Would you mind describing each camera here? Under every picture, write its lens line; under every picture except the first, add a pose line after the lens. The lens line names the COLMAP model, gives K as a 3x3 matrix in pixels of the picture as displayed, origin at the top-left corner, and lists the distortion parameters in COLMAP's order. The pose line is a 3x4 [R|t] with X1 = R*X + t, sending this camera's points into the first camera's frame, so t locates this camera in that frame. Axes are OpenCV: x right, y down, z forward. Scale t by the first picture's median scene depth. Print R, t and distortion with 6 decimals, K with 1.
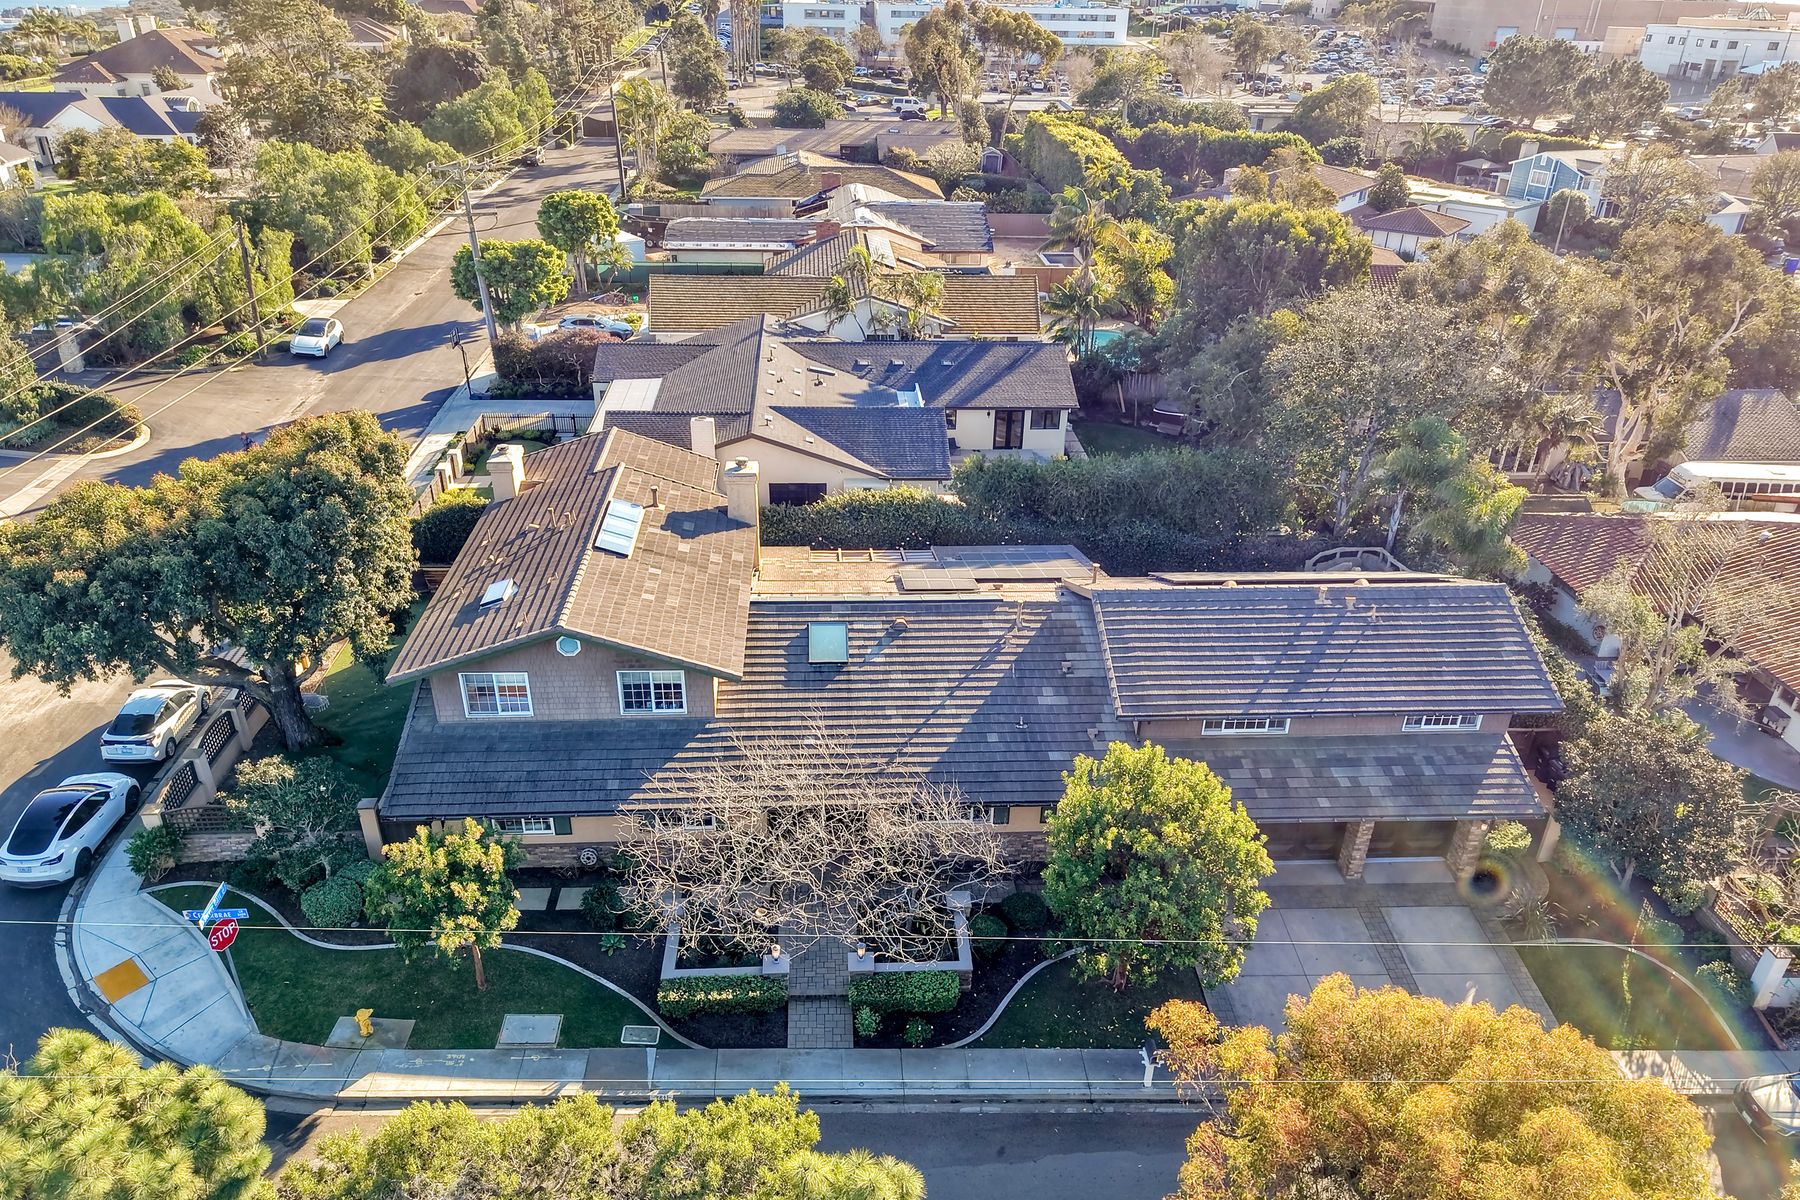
lens RADIAL K [[1213.1, 0, 900.0], [0, 1213.1, 600.0], [0, 0, 1]] dist [0.046066, -0.049302]
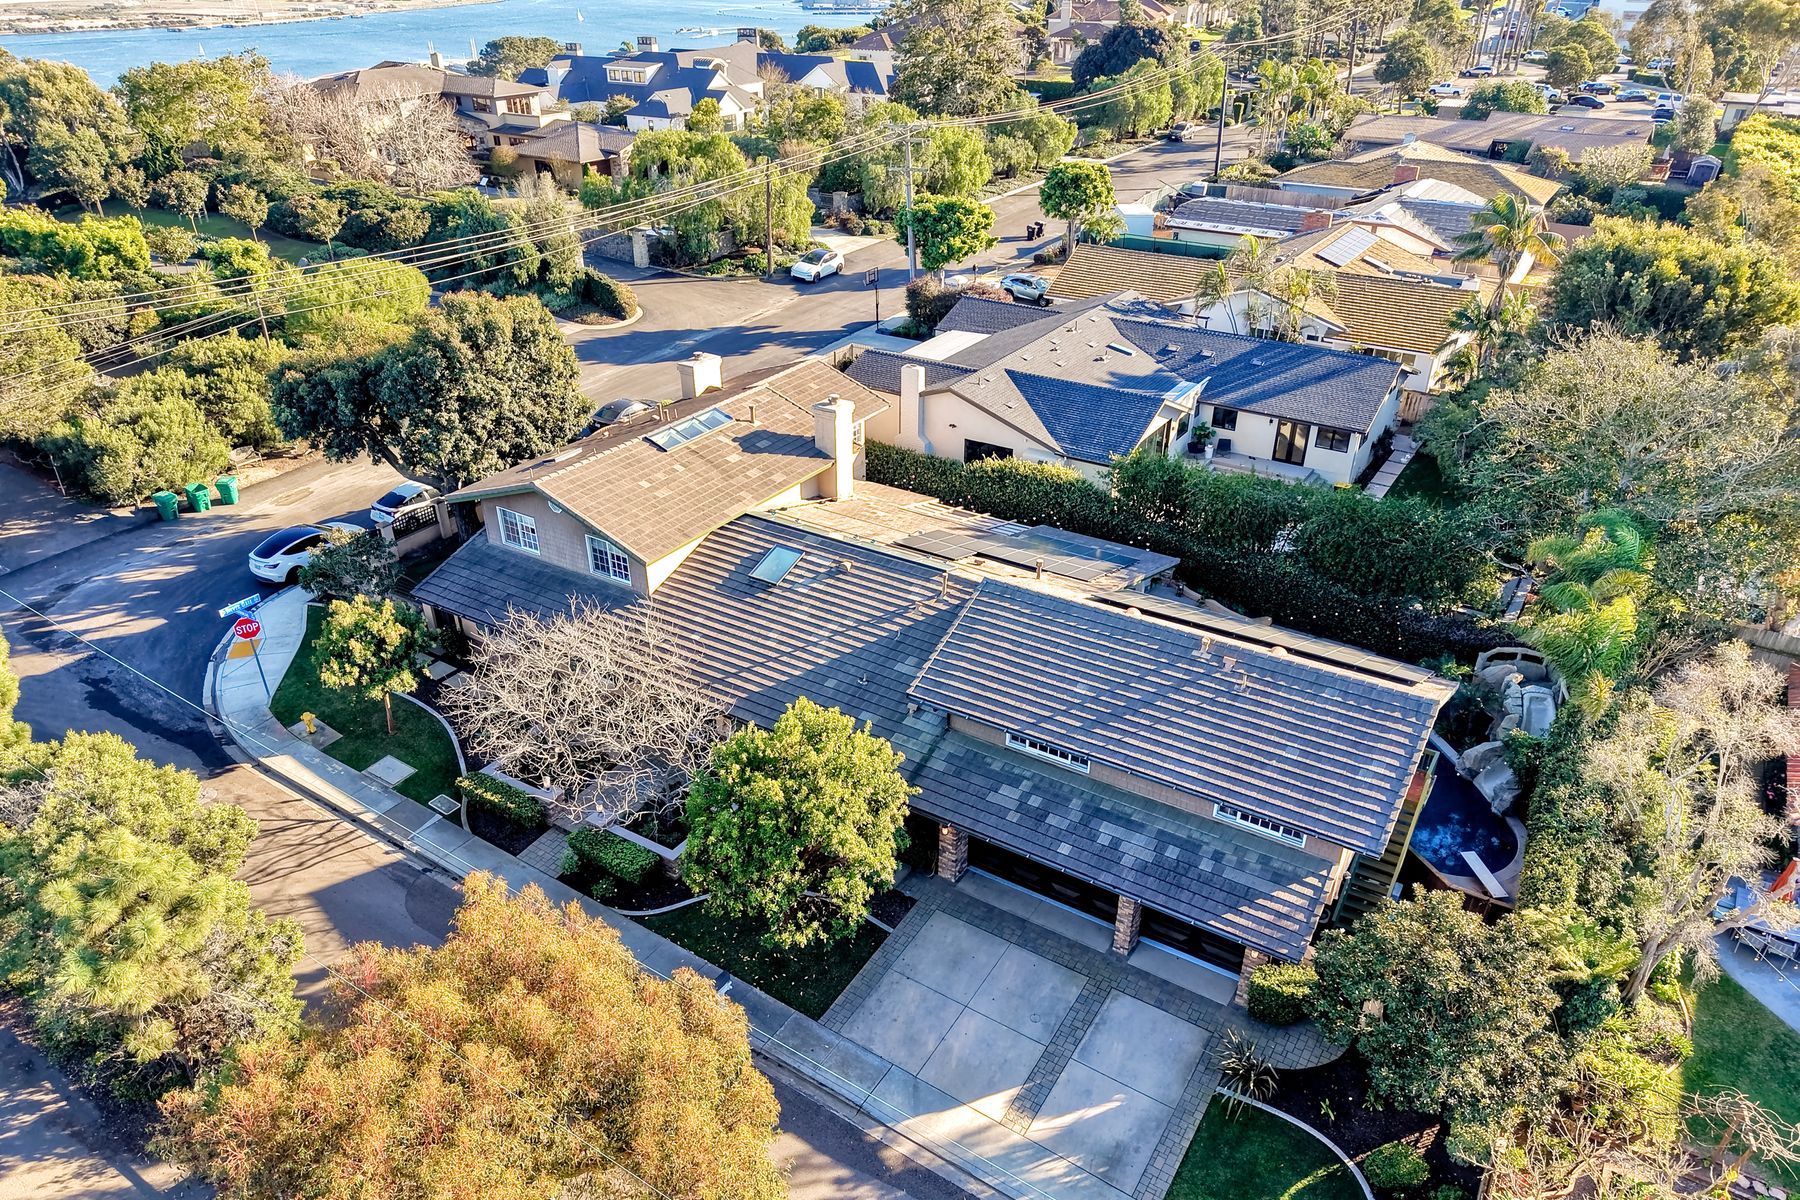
lens RADIAL K [[1188.8, 0, 934.4], [0, 1188.8, 609.1], [0, 0, 1]] dist [0.018709, -0.002695]
pose [[0.824852, 0.264113, -0.499864, 0.534737], [-0.251053, 0.963328, 0.094718, -0.055894], [0.506549, 0.047364, 0.860909, 0.133289]]
